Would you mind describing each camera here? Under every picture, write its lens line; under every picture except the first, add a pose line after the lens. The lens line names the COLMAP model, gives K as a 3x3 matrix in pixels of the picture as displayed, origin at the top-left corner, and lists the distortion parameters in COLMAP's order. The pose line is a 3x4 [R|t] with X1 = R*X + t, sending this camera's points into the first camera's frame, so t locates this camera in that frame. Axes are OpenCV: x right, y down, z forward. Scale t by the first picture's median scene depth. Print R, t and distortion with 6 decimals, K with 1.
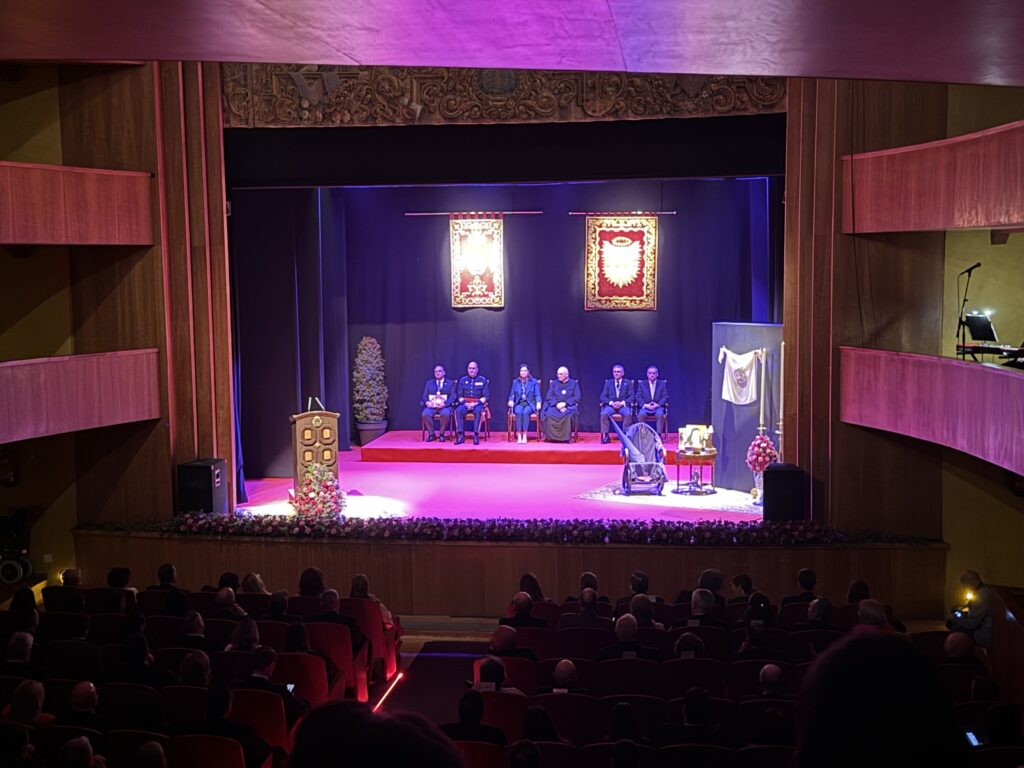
lens RADIAL K [[1295.0, 0, 508.4], [0, 1295.0, 385.9], [0, 0, 1]] dist [0.141598, 0.000000]
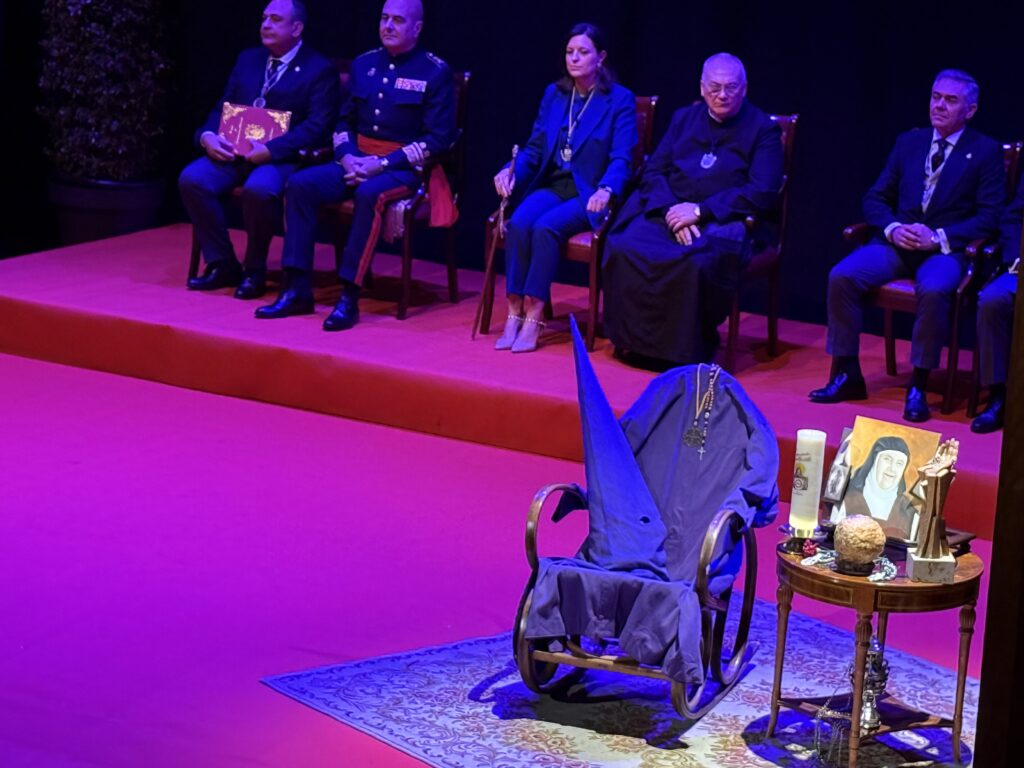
lens RADIAL K [[3213.8, 0, 510.6], [0, 3213.8, 385.9], [0, 0, 1]] dist [0.451504, 0.000000]
pose [[0.929273, 0.139623, -0.341989, 0.215560], [-0.098241, 0.985887, 0.135560, -0.030416], [0.356090, -0.092375, 0.929875, 0.436147]]
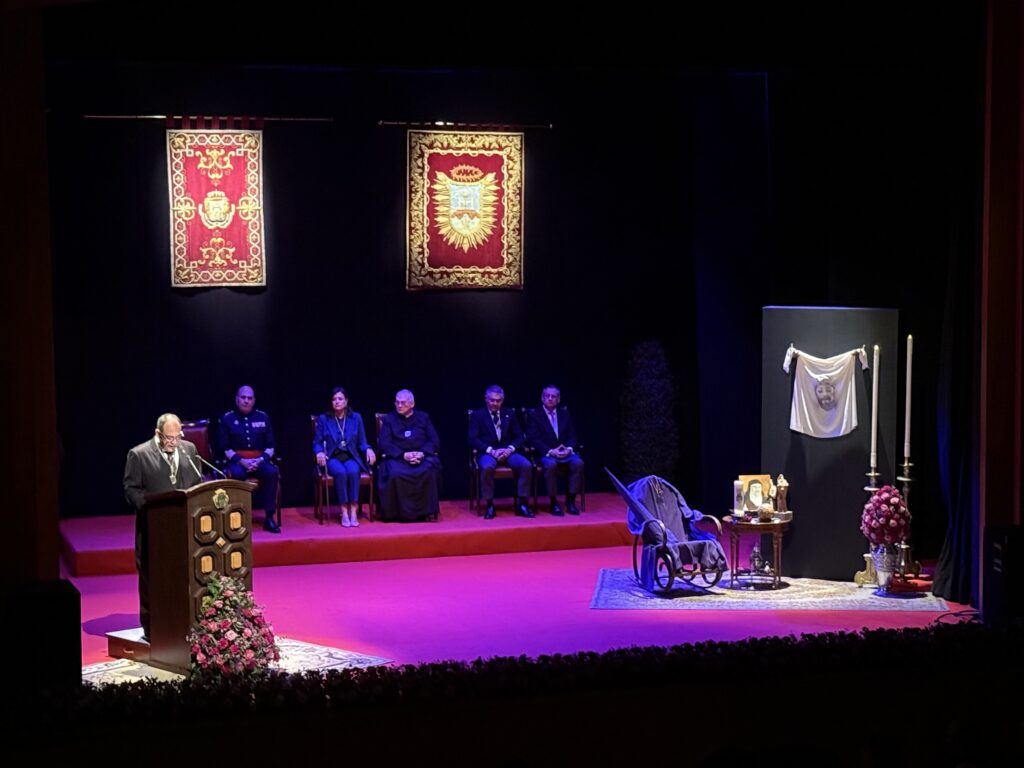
lens RADIAL K [[2215.0, 0, 537.6], [0, 2215.0, 393.2], [0, 0, 1]] dist [0.183577, 0.000000]
pose [[0.903856, -0.030942, 0.426717, -0.326080], [0.037553, 0.999270, -0.007084, -0.003753], [-0.426186, 0.022428, 0.904357, 0.085385]]
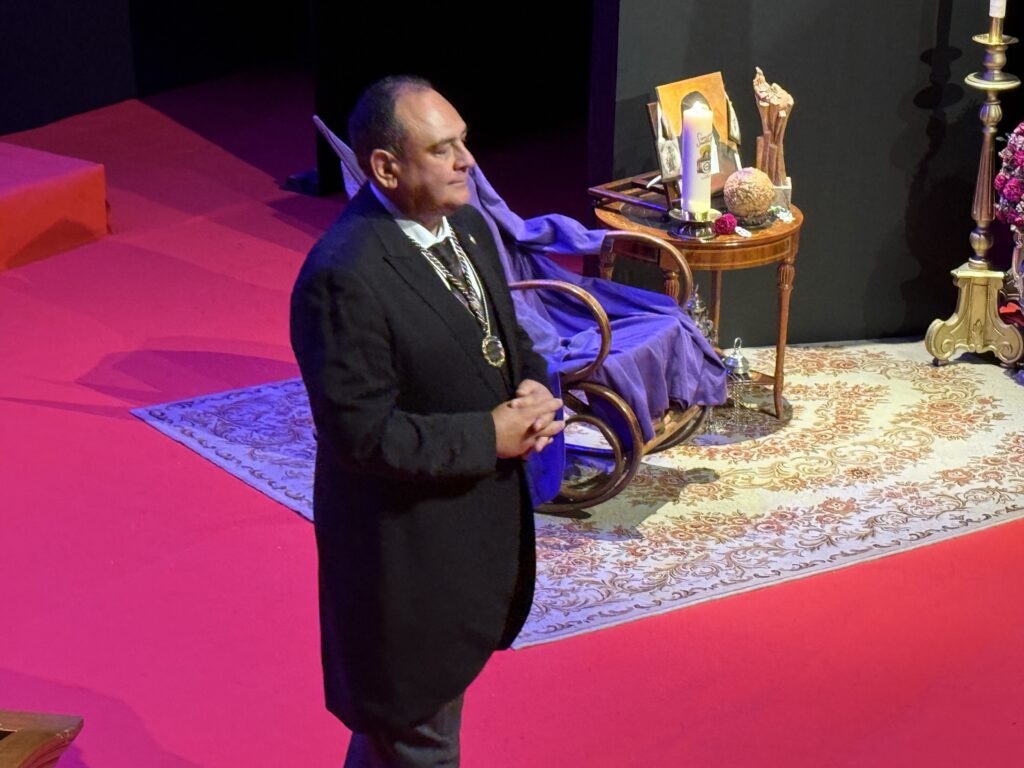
lens RADIAL K [[3039.3, 0, 495.8], [0, 3039.3, 413.6], [0, 0, 1]] dist [0.164192, 0.000000]
pose [[0.438959, -0.281272, 0.853347, -0.228379], [0.058084, 0.956635, 0.285439, -0.045092], [-0.896628, -0.075730, 0.436261, 0.688244]]
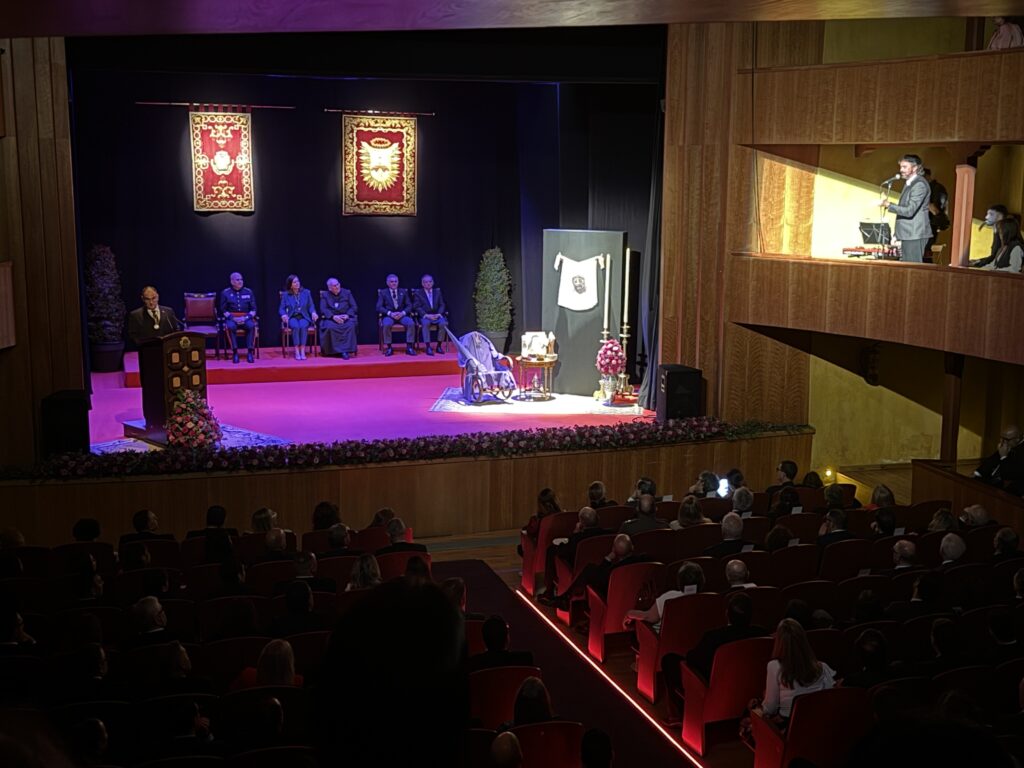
lens RADIAL K [[1355.8, 0, 519.6], [0, 1355.8, 384.2], [0, 0, 1]] dist [0.167535, 0.000000]
pose [[0.905430, -0.052752, 0.421204, -0.260376], [0.024397, 0.997075, 0.072430, -0.004987], [-0.423793, -0.055305, 0.904069, 0.044310]]
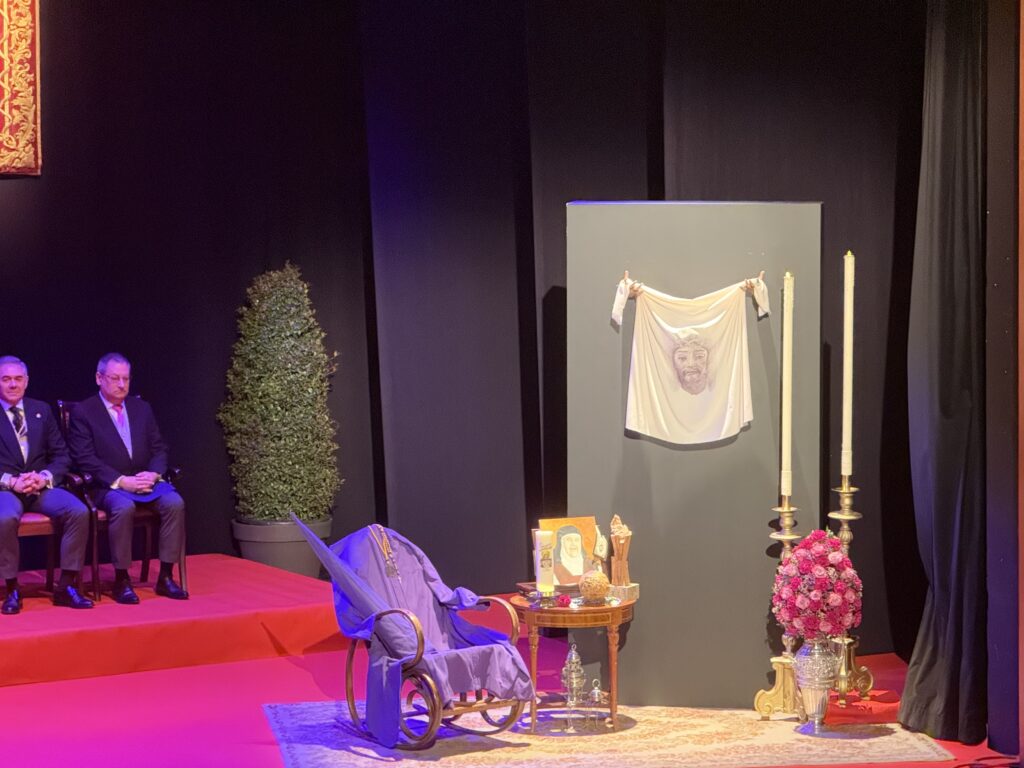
lens RADIAL K [[3720.5, 0, 516.4], [0, 3720.5, 373.4], [0, 0, 1]] dist [0.307324, 0.000000]
pose [[0.793997, -0.054299, 0.605492, -0.357875], [0.060815, 0.998101, 0.009759, -0.013006], [-0.604872, 0.029074, 0.795792, 0.221729]]
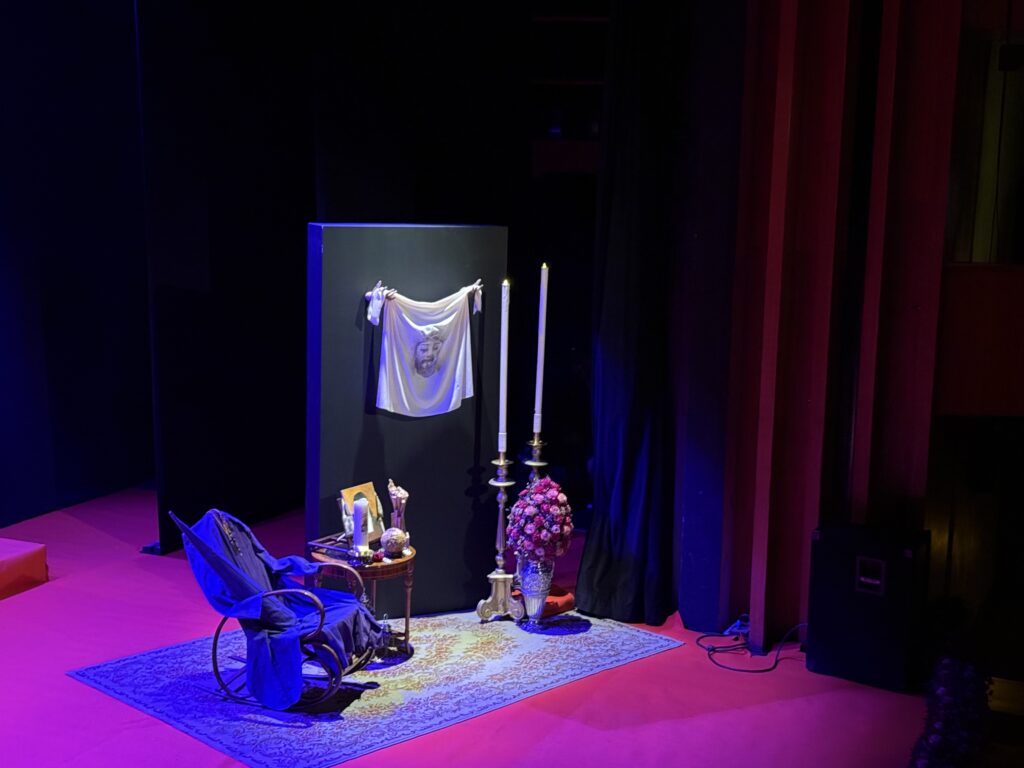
lens RADIAL K [[1557.8, 0, 527.6], [0, 1557.8, 375.5], [0, 0, 1]] dist [0.136389, 0.000000]
pose [[0.257324, -0.130541, 0.957467, -0.245705], [0.060833, 0.991056, 0.118771, -0.047238], [-0.964408, 0.027683, 0.262964, 0.689114]]
